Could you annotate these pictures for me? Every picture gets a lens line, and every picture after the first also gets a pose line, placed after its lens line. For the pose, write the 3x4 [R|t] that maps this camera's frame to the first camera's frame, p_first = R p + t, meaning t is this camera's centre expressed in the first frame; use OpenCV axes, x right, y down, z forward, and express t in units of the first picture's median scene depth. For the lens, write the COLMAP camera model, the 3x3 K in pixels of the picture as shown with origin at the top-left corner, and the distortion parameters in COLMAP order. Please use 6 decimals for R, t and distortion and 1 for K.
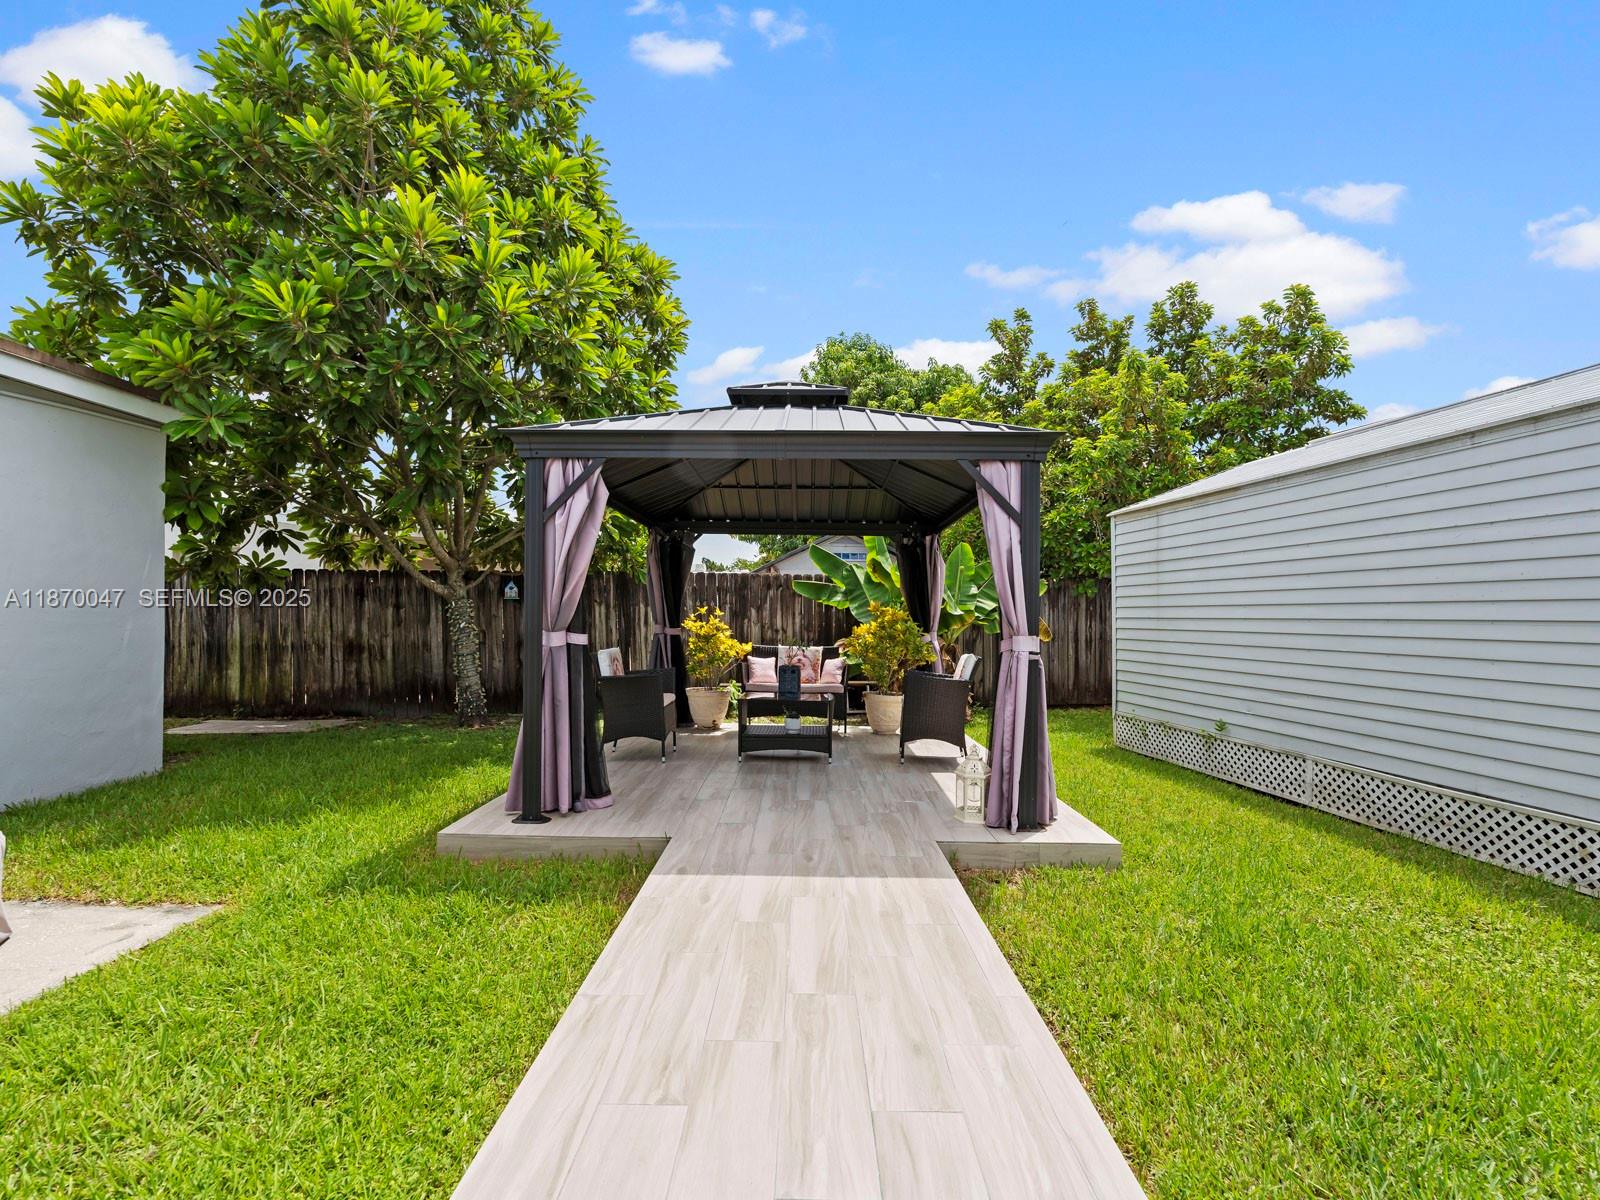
lens RADIAL K [[732.1, 0, 795.9], [0, 732.1, 608.1], [0, 0, 1]] dist [-0.001306, -0.002049]
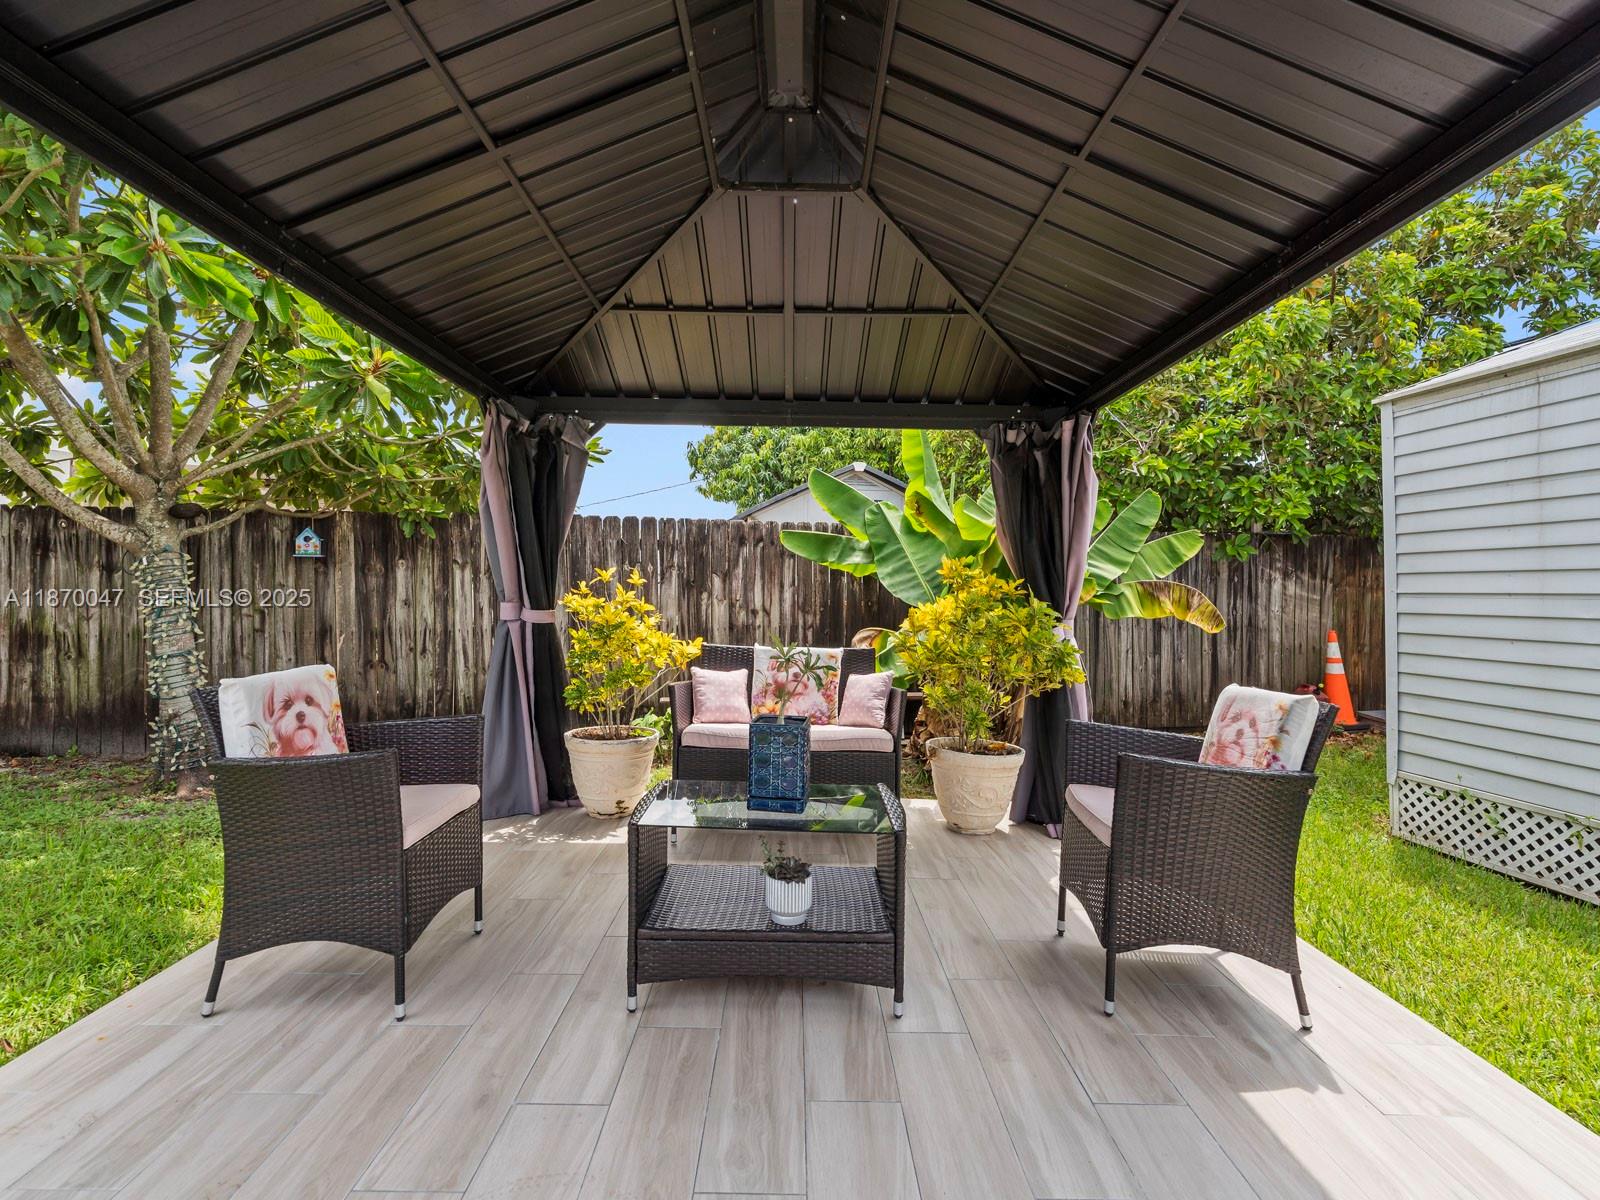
lens RADIAL K [[732.1, 0, 806.3], [0, 732.1, 588.1], [0, 0, 1]] dist [-0.001306, -0.002049]
pose [[0.999258, 0.005502, 0.038121, -0.006841], [-0.005765, 0.999960, 0.006795, 0.007418], [-0.038082, -0.007010, 0.999250, 0.451431]]
